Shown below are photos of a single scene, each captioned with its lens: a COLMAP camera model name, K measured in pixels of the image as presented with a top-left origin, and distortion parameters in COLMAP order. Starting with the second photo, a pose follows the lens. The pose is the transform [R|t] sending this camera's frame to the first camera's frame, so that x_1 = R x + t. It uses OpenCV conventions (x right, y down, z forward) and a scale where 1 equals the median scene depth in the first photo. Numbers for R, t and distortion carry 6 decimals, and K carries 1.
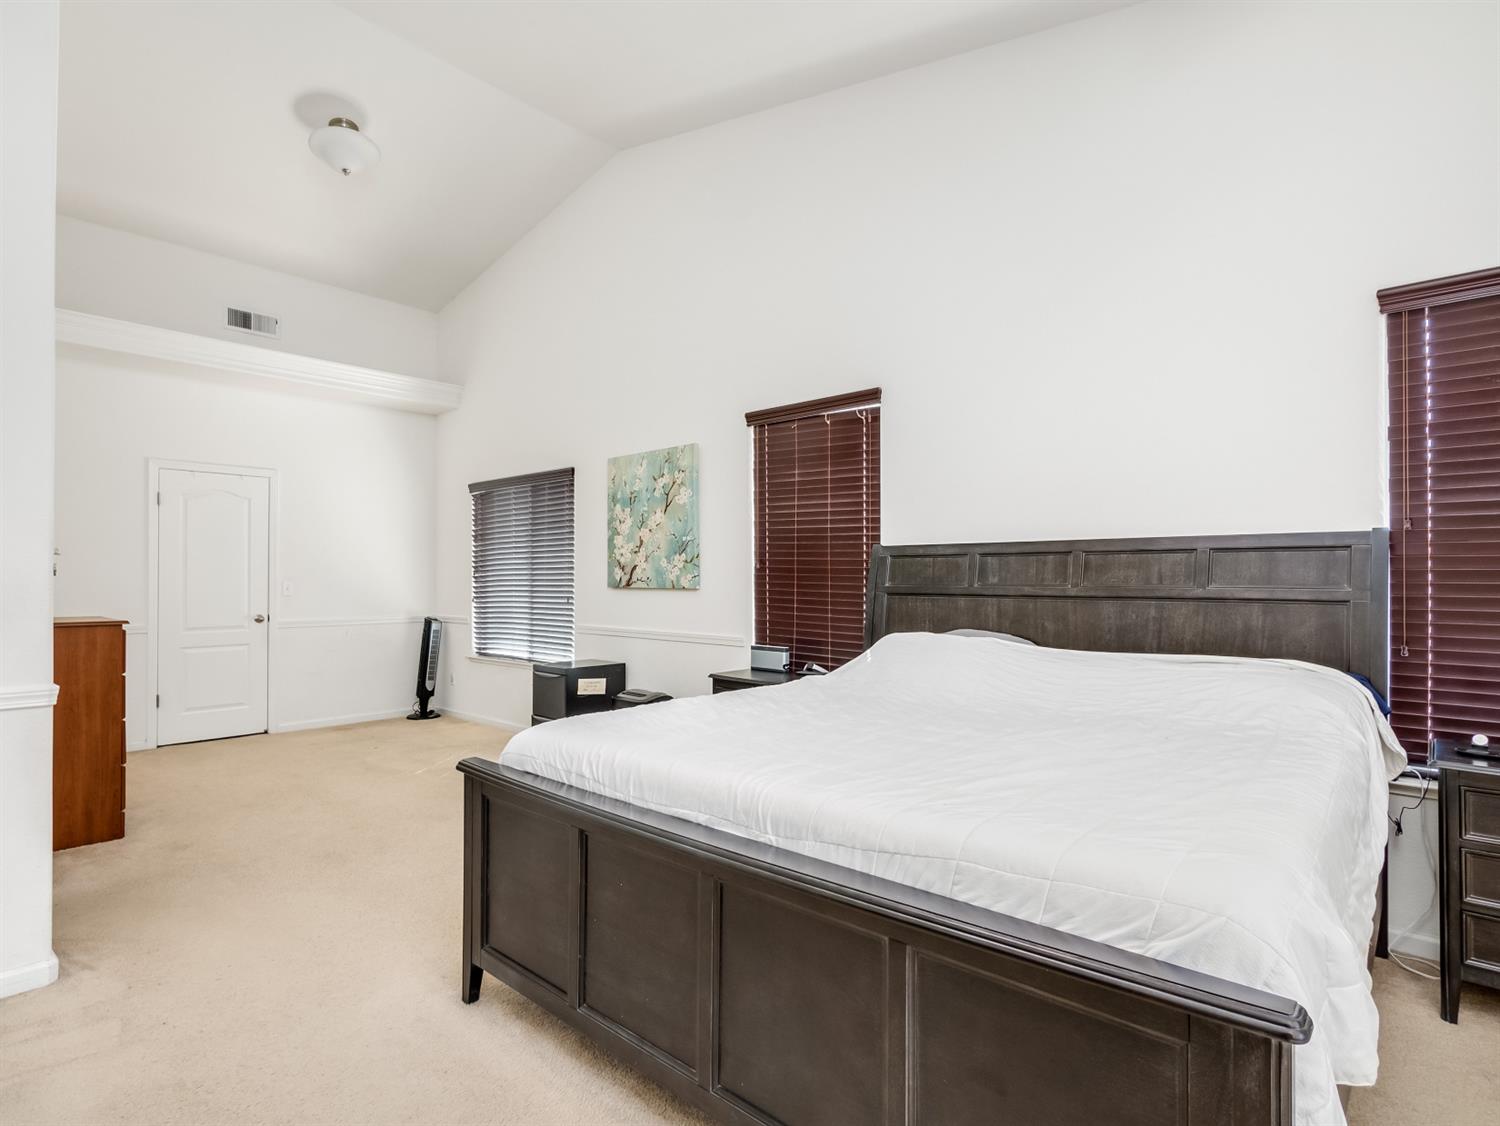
lens RADIAL K [[764.3, 0, 756.2], [0, 764.3, 570.8], [0, 0, 1]] dist [0.001032, 0.000349]
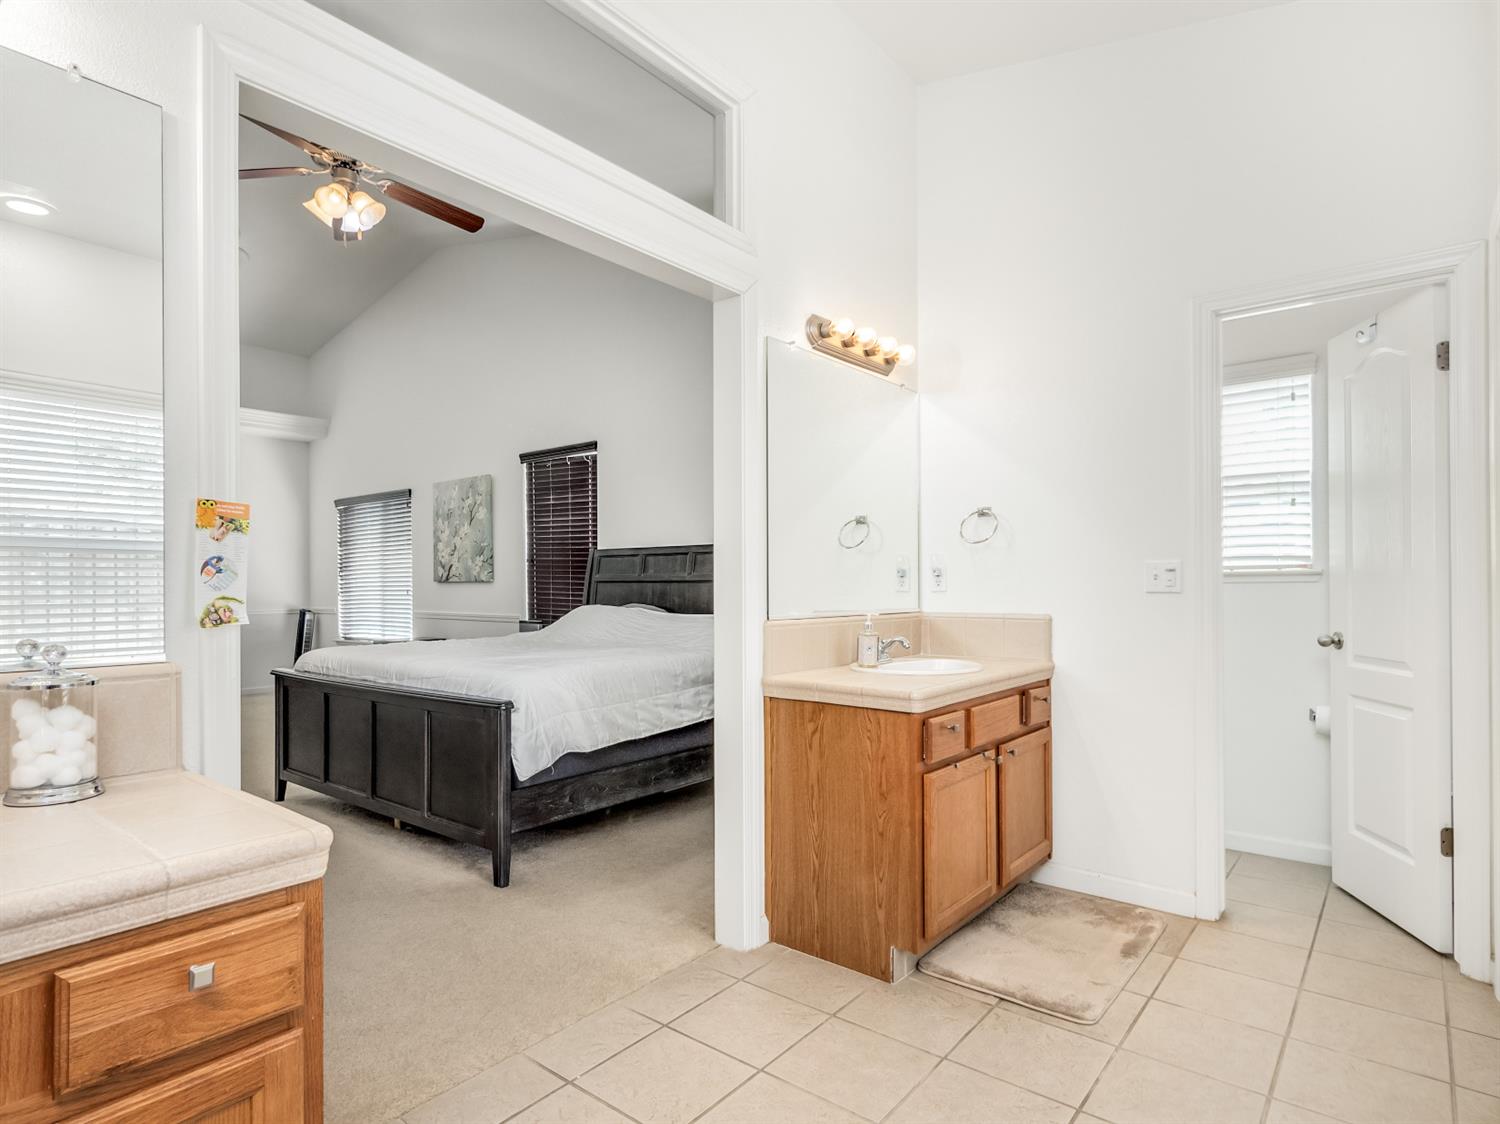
lens RADIAL K [[828.8, 0, 748.1], [0, 828.8, 569.6], [0, 0, 1]] dist [-0.001453, -0.000909]
pose [[0.999139, -0.006285, 0.041014, 0.296237], [0.006541, 0.999960, -0.006102, 0.013430], [-0.040974, 0.006366, 0.999140, -0.455966]]
